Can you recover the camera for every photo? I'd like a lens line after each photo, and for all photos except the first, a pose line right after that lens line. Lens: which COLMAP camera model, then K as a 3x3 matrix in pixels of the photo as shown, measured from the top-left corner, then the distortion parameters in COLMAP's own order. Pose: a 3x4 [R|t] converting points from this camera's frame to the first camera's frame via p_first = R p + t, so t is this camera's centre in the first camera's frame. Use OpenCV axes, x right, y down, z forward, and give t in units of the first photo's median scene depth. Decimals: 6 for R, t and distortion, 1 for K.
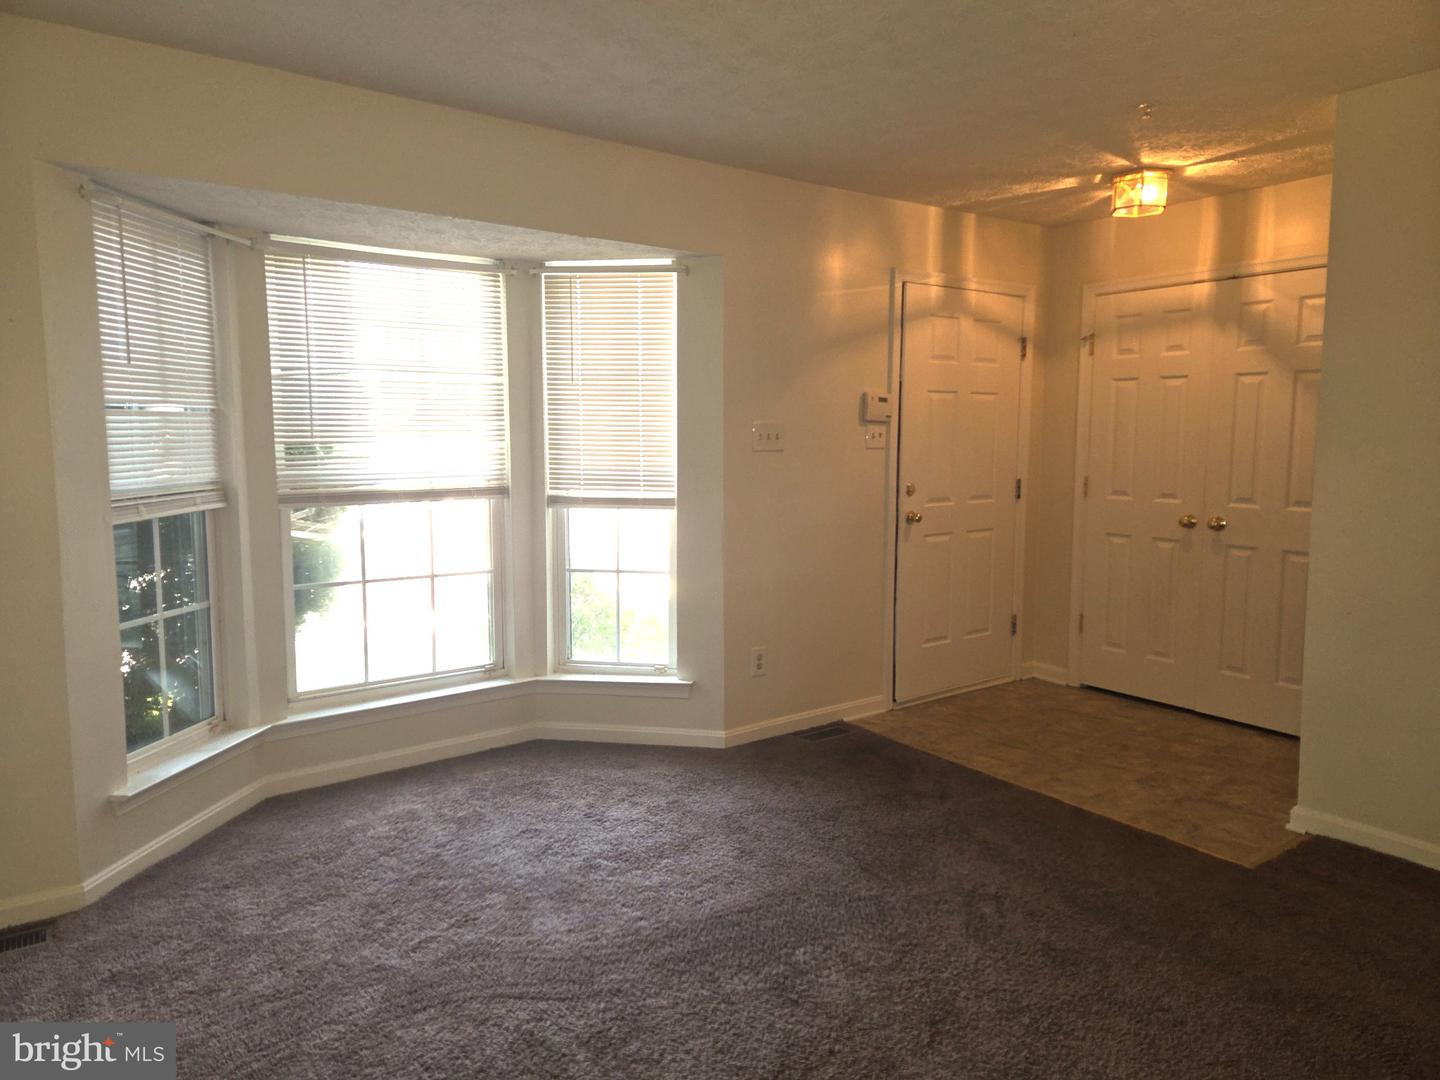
lens RADIAL K [[956.6, 0, 719.8], [0, 956.6, 532.8], [0, 0, 1]] dist [0.051711, -0.002766]
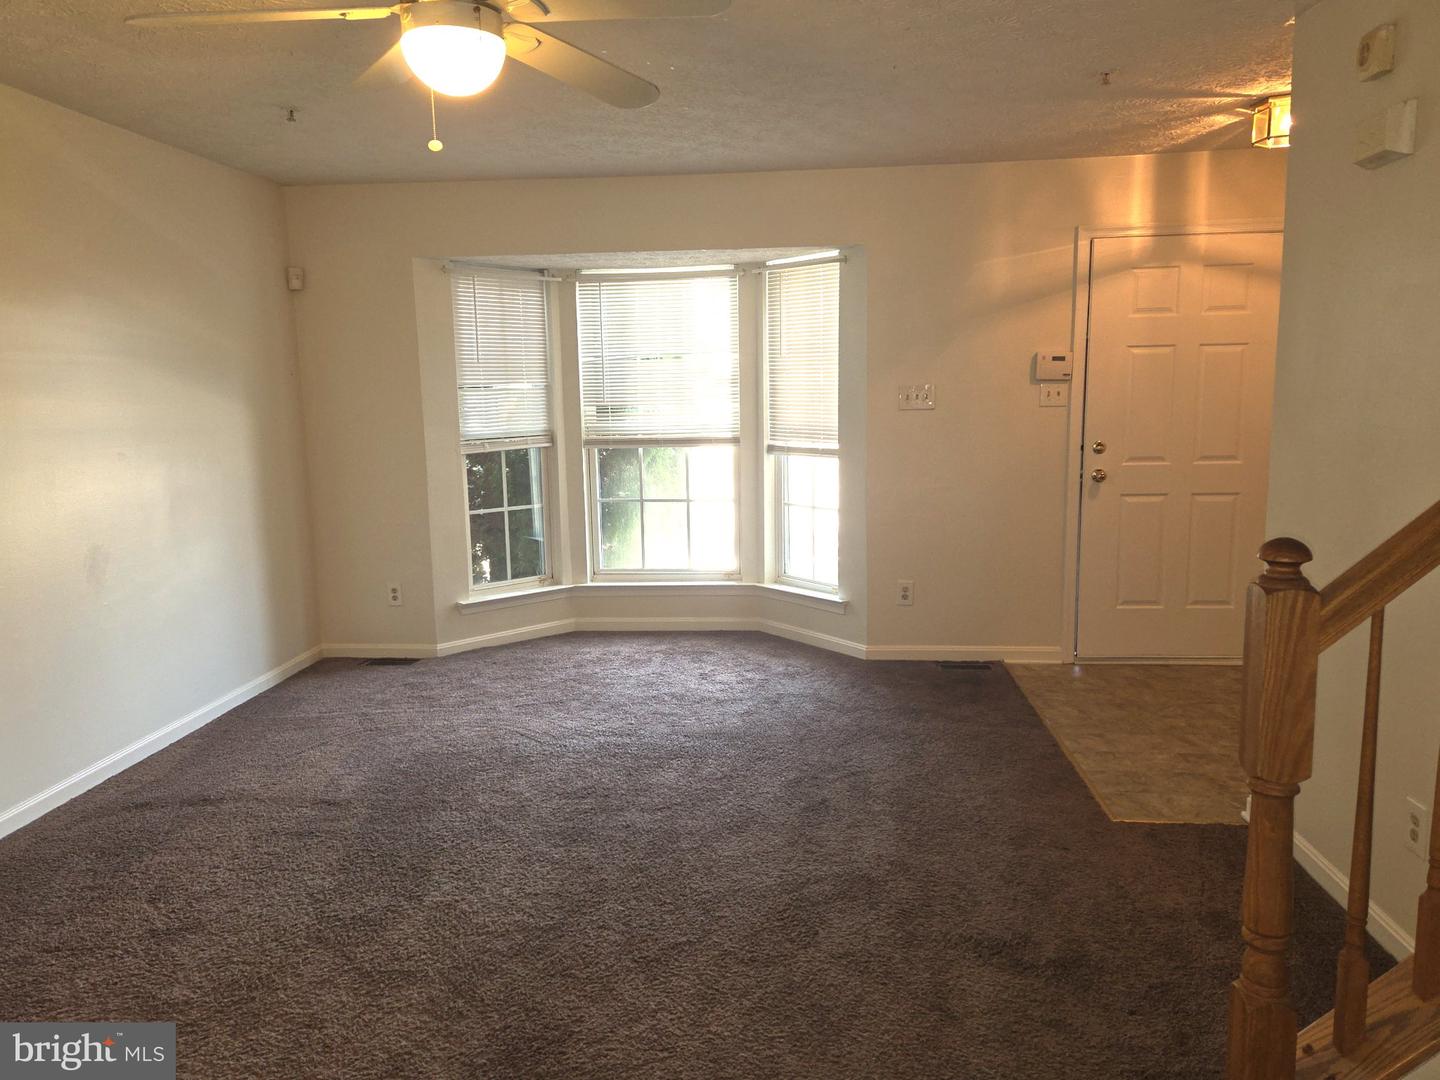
lens RADIAL K [[985.1, 0, 725.8], [0, 985.1, 535.8], [0, 0, 1]] dist [0.076119, -0.069855]
pose [[0.751379, 0.084299, -0.654464, 0.675044], [-0.051924, 0.996284, 0.068714, -0.005173], [0.657825, -0.017648, 0.752964, -0.041371]]
